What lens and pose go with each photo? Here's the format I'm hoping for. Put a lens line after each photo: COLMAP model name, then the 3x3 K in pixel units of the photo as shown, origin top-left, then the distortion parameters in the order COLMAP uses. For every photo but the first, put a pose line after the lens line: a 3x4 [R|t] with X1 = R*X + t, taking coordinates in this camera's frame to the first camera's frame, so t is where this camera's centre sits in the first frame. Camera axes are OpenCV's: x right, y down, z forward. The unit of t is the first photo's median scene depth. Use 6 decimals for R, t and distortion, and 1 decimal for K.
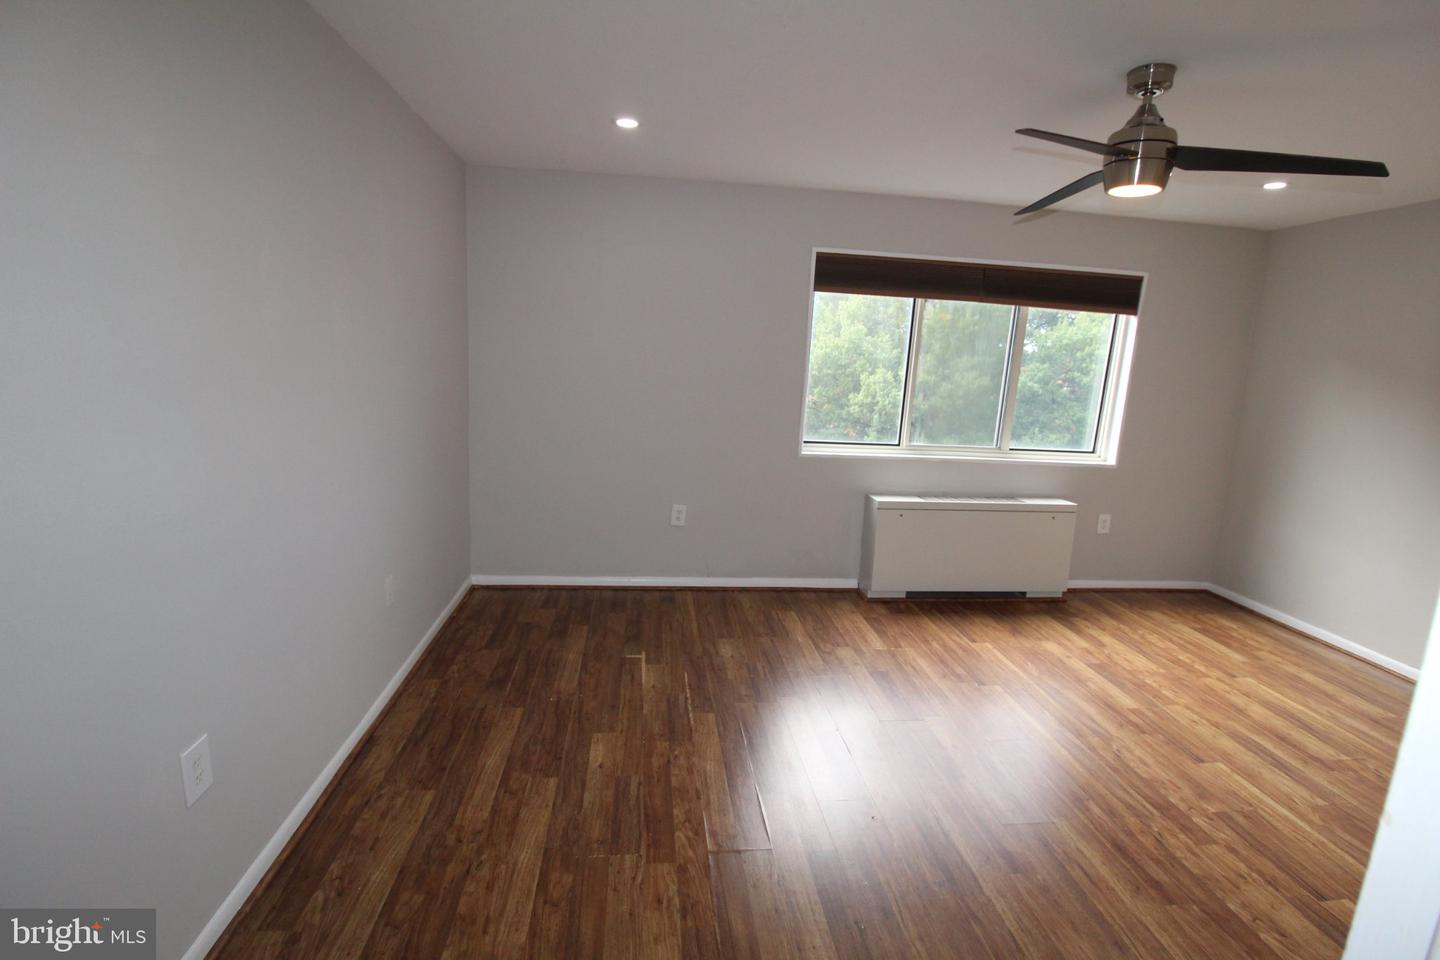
lens RADIAL K [[669.9, 0, 721.1], [0, 669.9, 475.3], [0, 0, 1]] dist [0.000622, -0.015136]
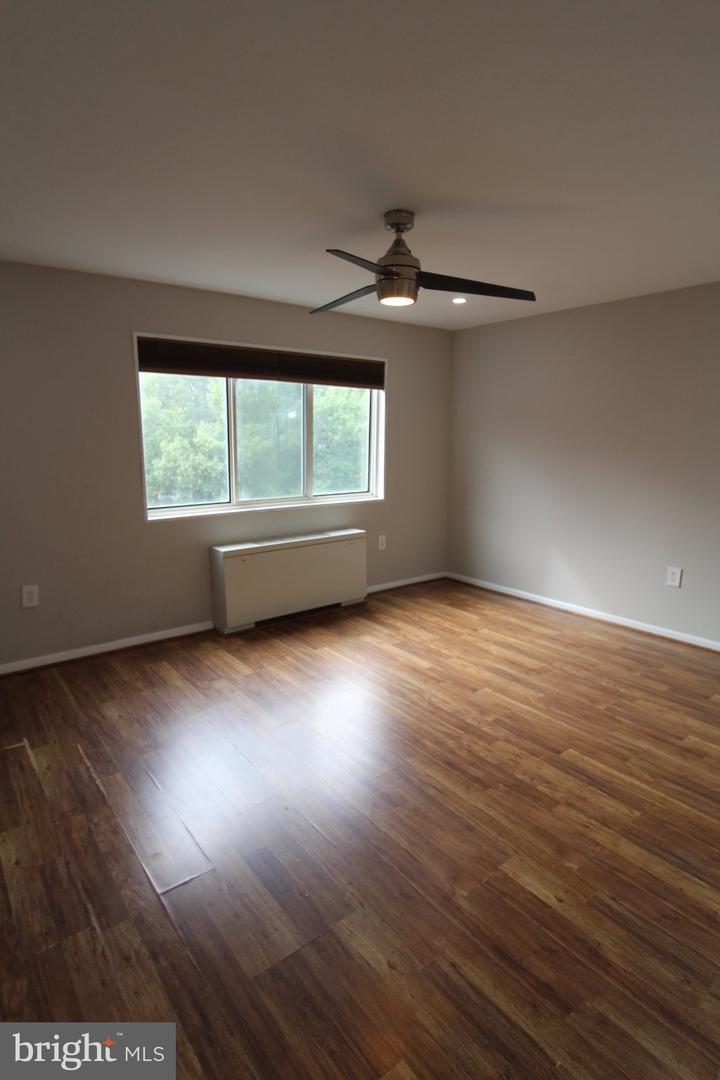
lens RADIAL K [[571.2, 0, 359.2], [0, 571.2, 537.1], [0, 0, 1]] dist [0.002335, -0.011948]
pose [[0.852858, -0.141387, 0.502637, -0.088144], [0.132346, 0.989740, 0.053843, -0.012306], [-0.505092, 0.020601, 0.862819, 0.019190]]
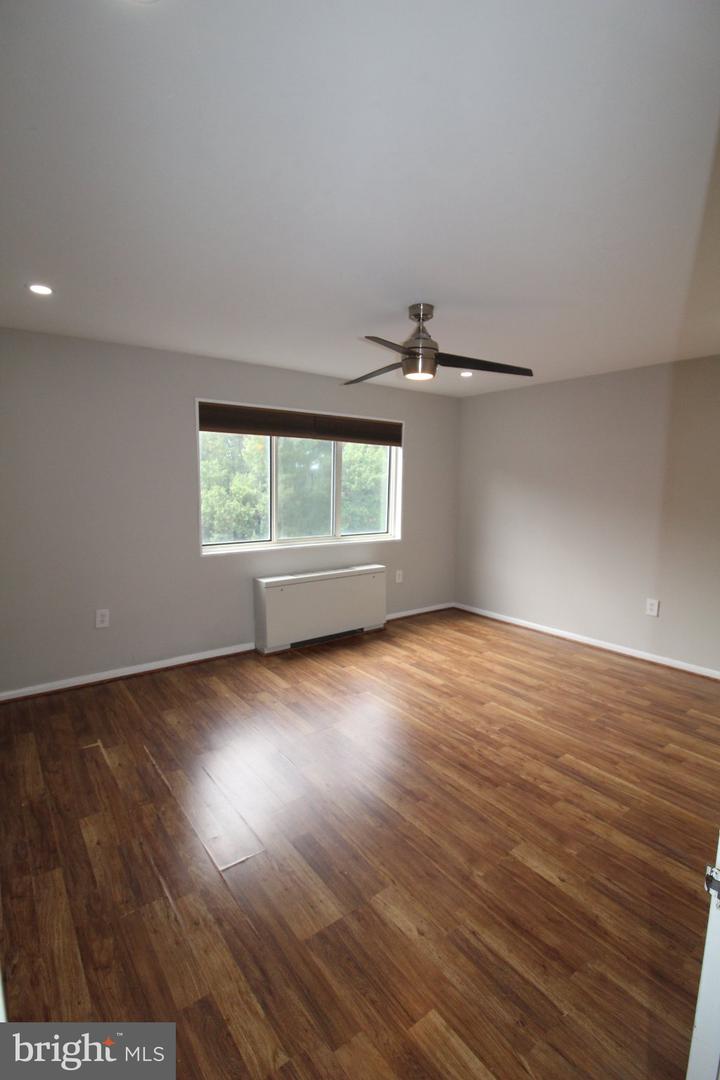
lens RADIAL K [[502.4, 0, 367.3], [0, 502.4, 542.7], [0, 0, 1]] dist [0.000622, -0.015136]
pose [[0.858232, -0.103788, 0.502659, -0.136245], [0.124923, 0.992131, -0.008439, -0.010228], [-0.497827, 0.070036, 0.864444, -0.004837]]
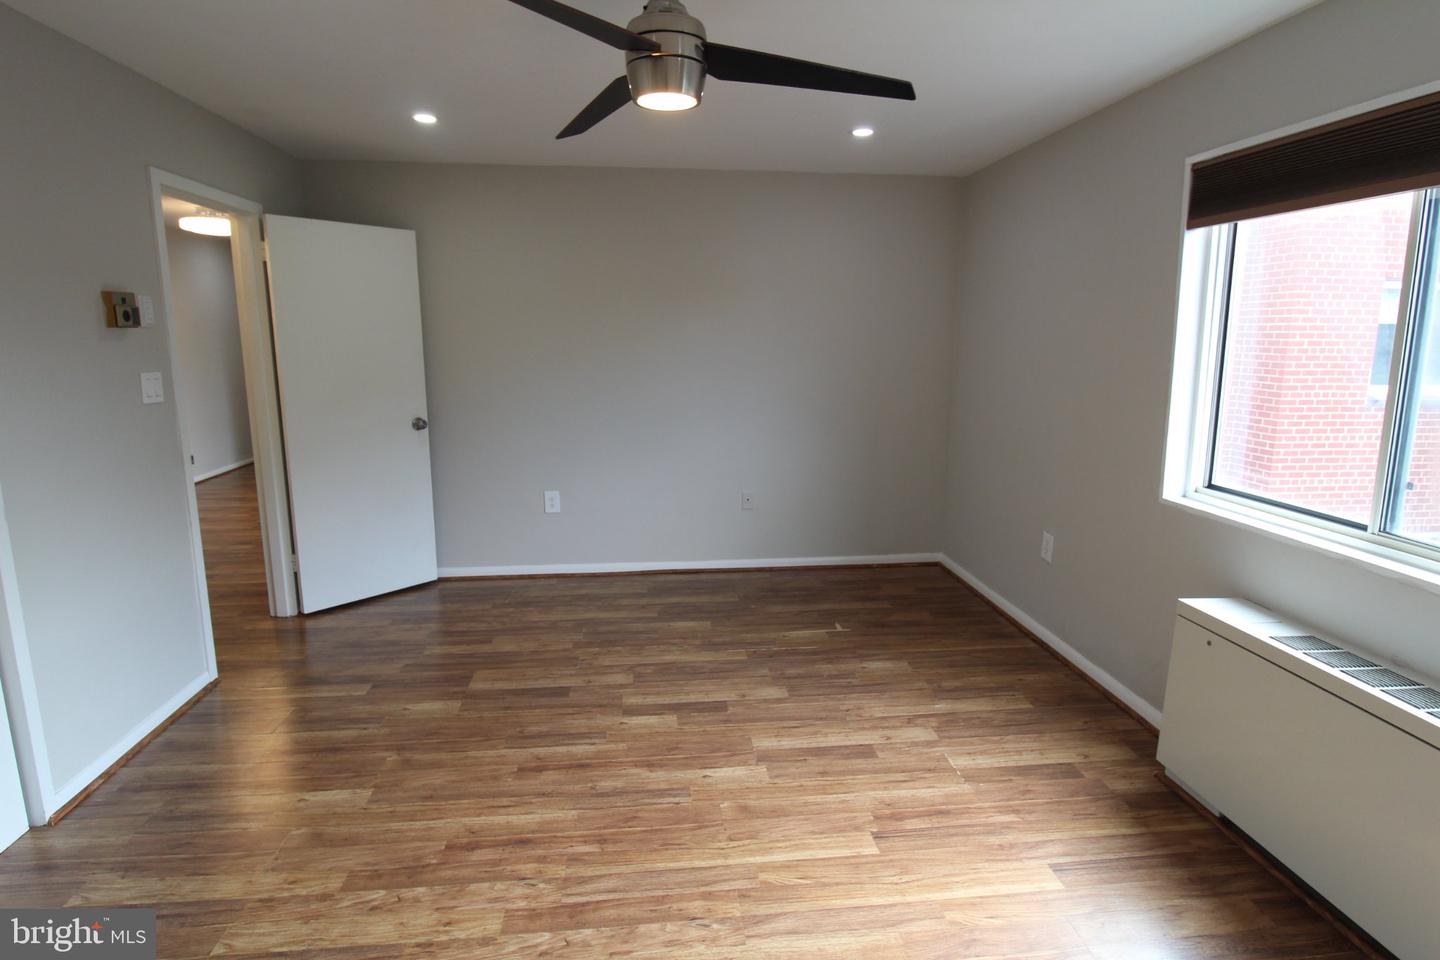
lens RADIAL K [[761.6, 0, 721.6], [0, 761.6, 474.4], [0, 0, 1]] dist [0.002335, -0.011948]
pose [[-0.010466, 0.135266, -0.990754, 1.183798], [-0.185827, 0.973286, 0.134844, -0.105859], [0.982527, 0.185520, 0.014950, 0.865286]]
